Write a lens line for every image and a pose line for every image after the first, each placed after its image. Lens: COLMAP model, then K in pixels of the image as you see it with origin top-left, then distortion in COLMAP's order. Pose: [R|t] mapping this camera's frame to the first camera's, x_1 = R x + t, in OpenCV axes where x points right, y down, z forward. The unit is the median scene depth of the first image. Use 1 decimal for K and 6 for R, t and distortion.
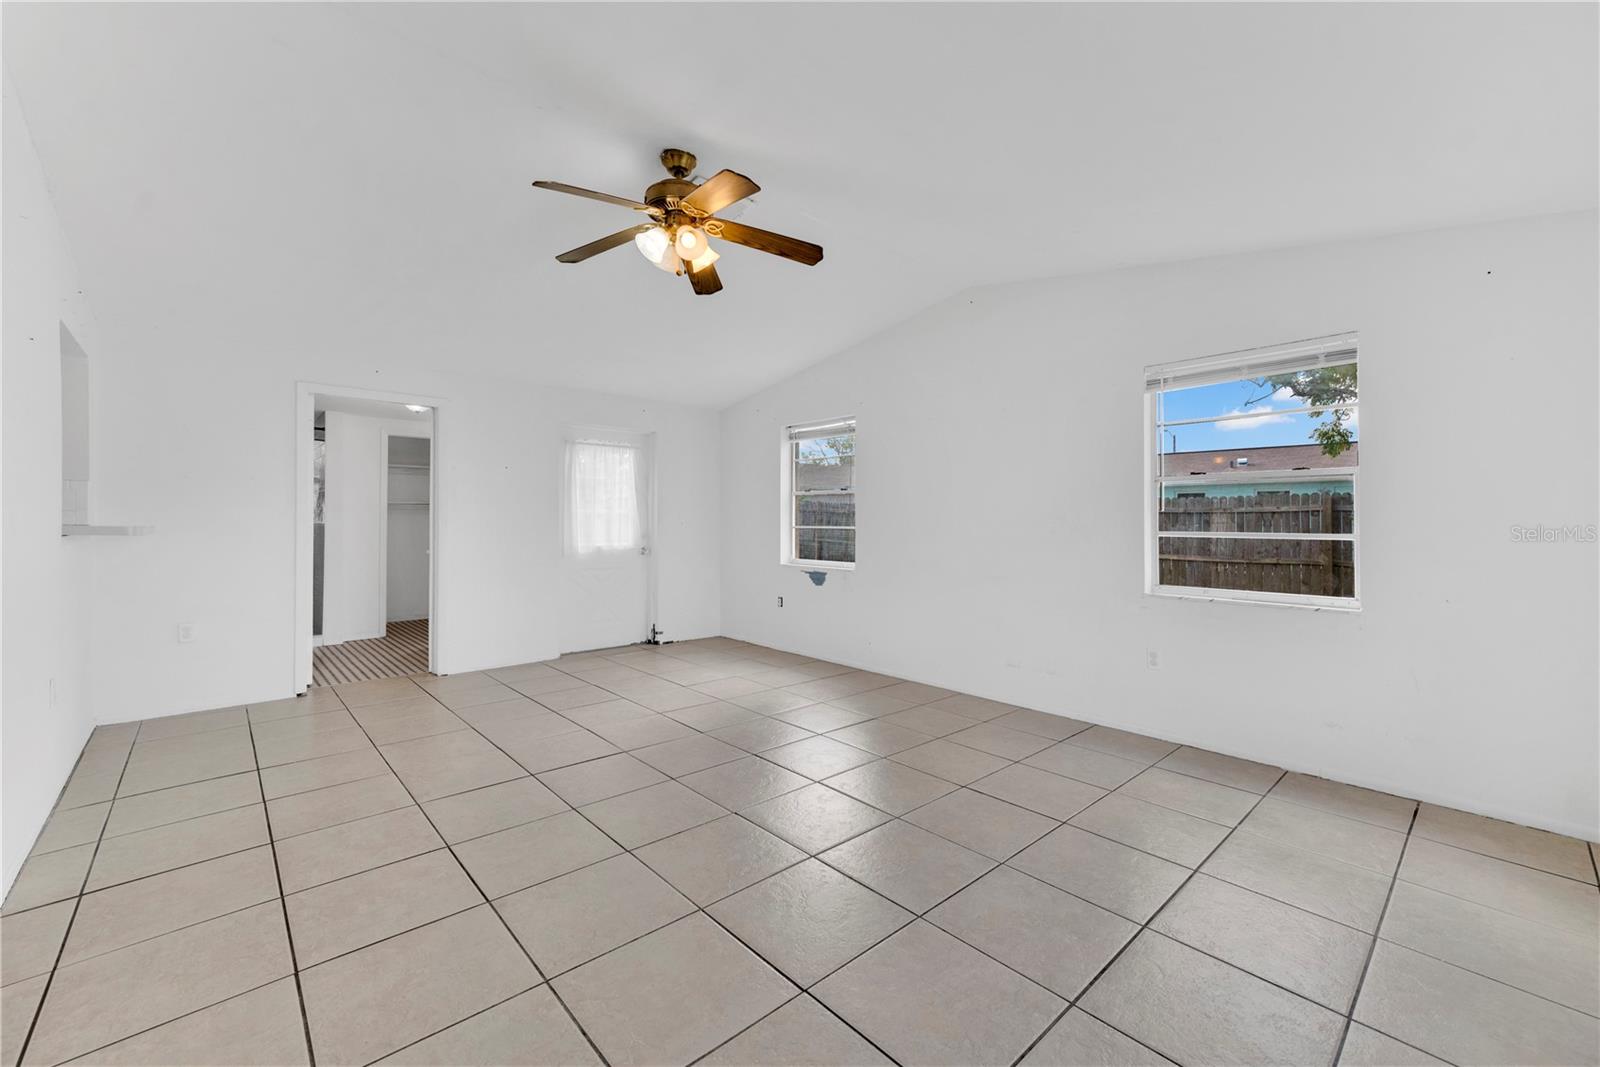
lens RADIAL K [[651.3, 0, 791.6], [0, 651.3, 529.5], [0, 0, 1]] dist [-0.003879, 0.000460]
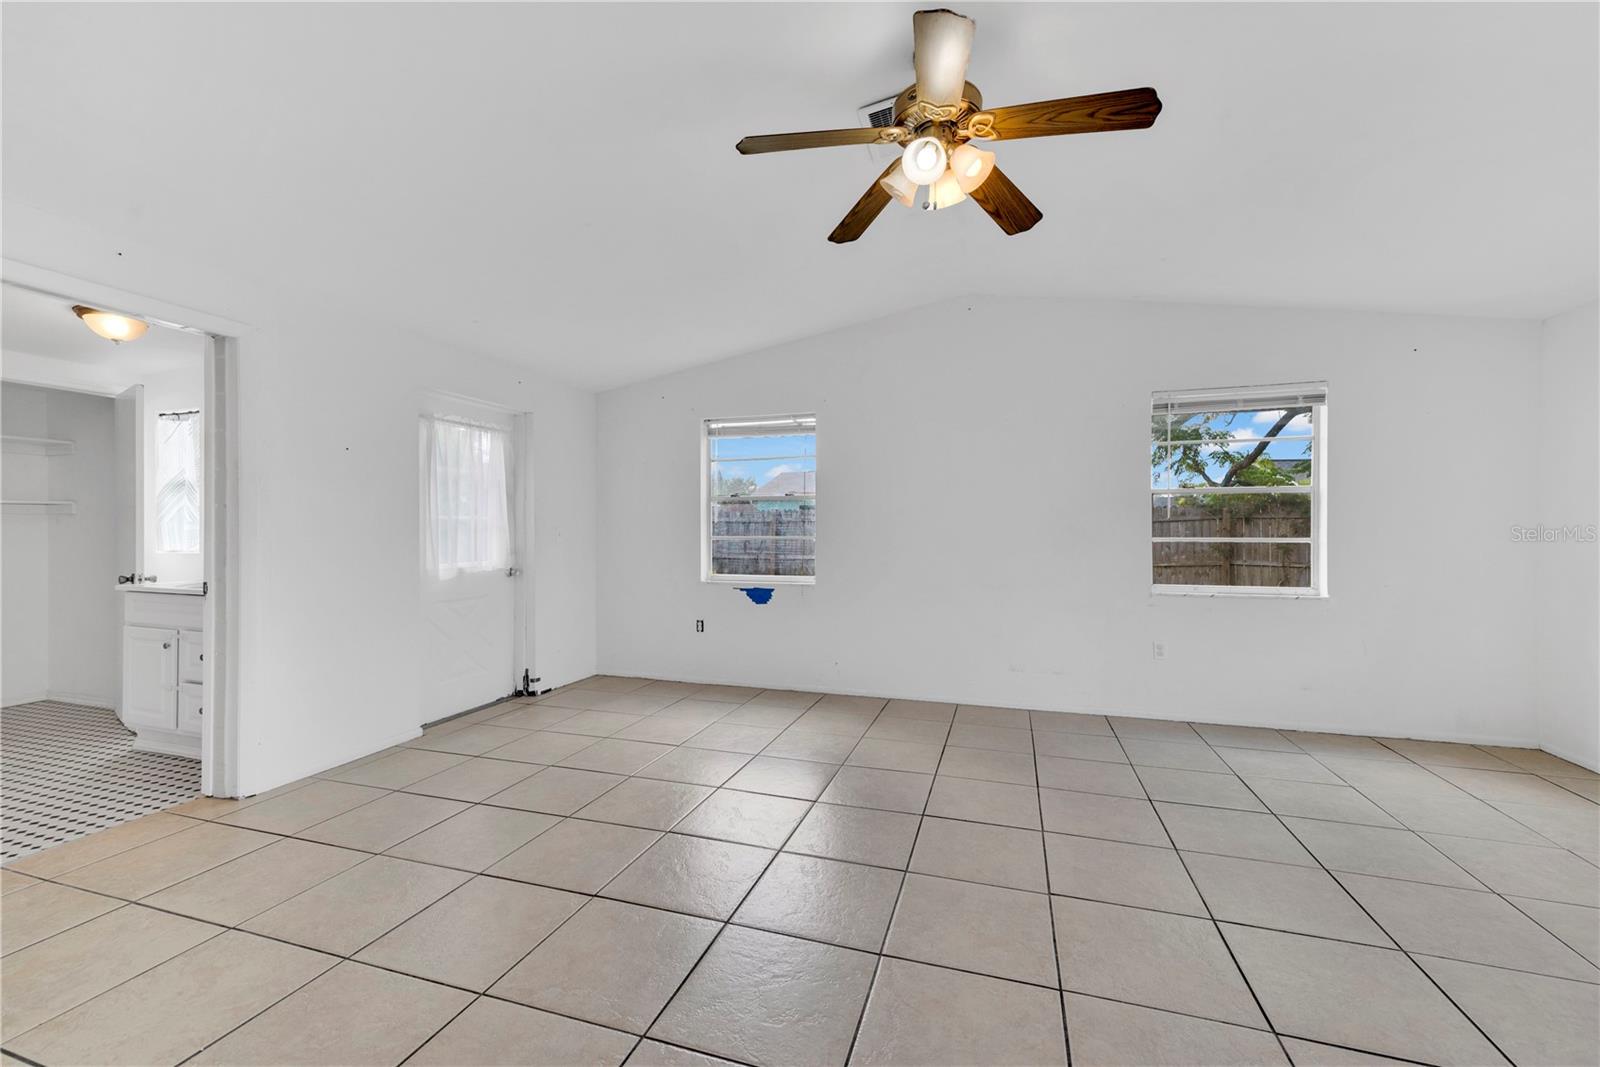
lens RADIAL K [[651.3, 0, 794.5], [0, 651.3, 532.3], [0, 0, 1]] dist [-0.003879, 0.000460]
pose [[0.862367, -0.007910, 0.506221, -0.370519], [0.011757, 0.999921, -0.004404, -0.005822], [-0.506146, 0.009750, 0.862392, 0.225802]]
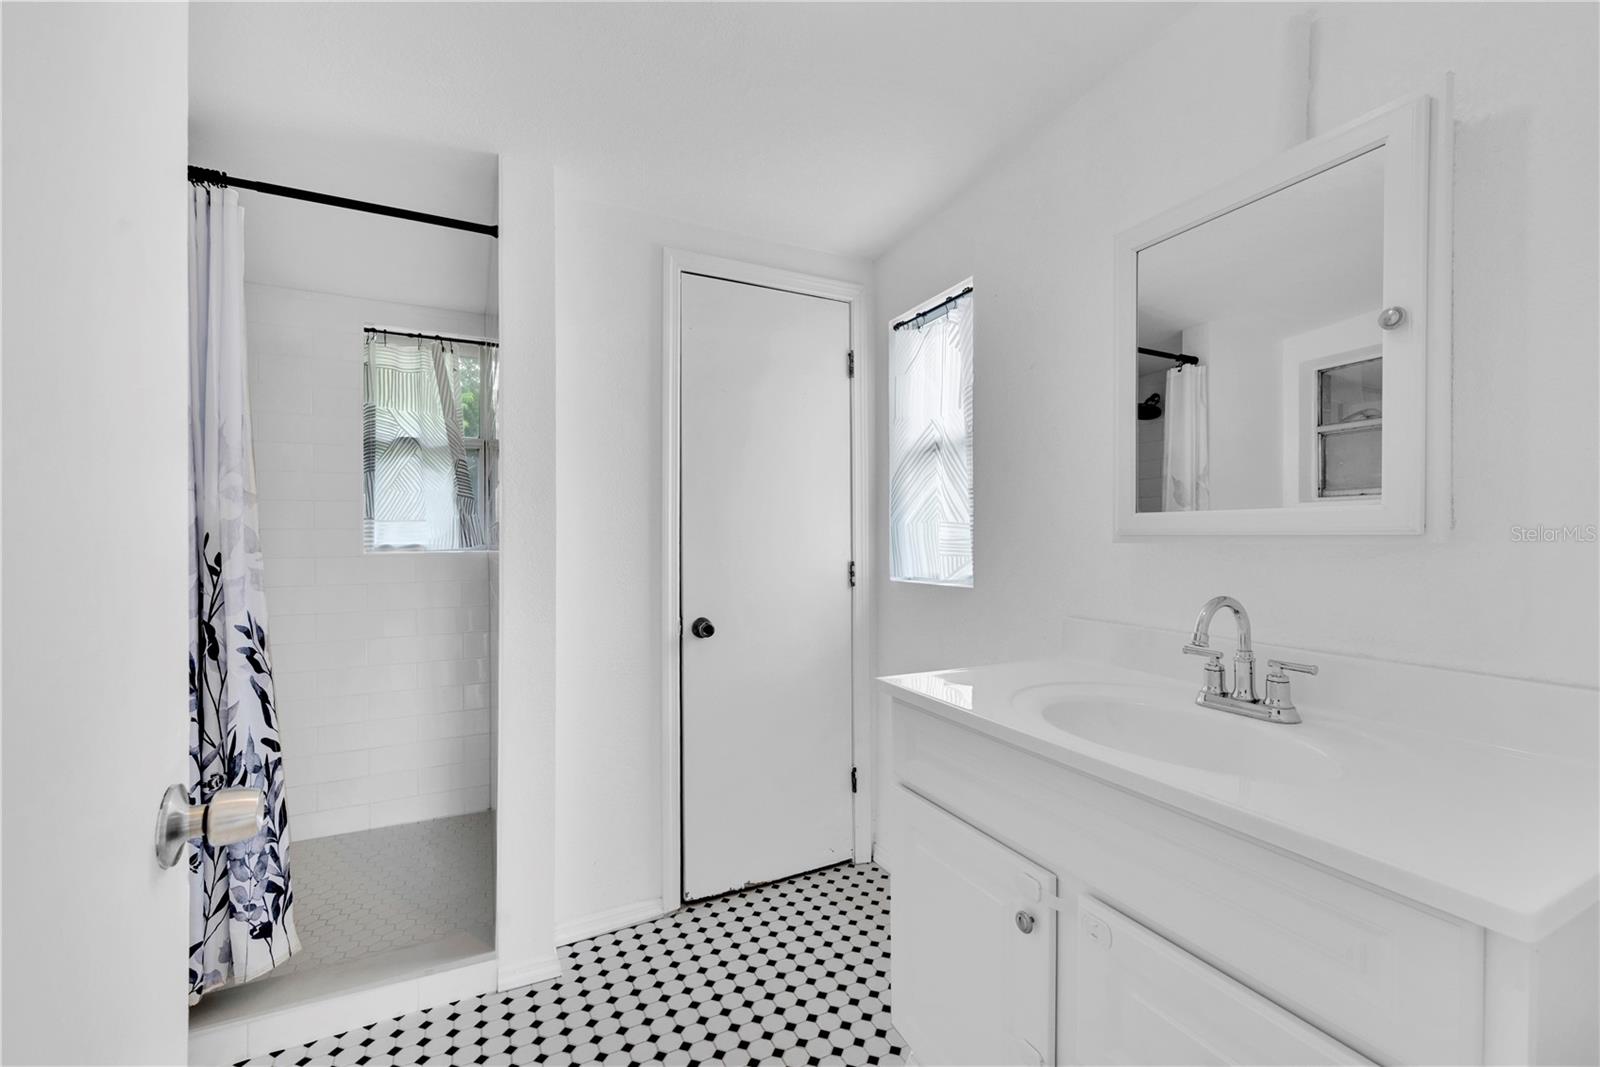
lens RADIAL K [[651.3, 0, 797.0], [0, 651.3, 544.9], [0, 0, 1]] dist [-0.003879, 0.000460]
pose [[0.964450, 0.001150, -0.264262, -0.584555], [-0.002663, 0.999982, -0.005367, -0.014189], [0.264251, 0.005880, 0.964436, 0.862115]]
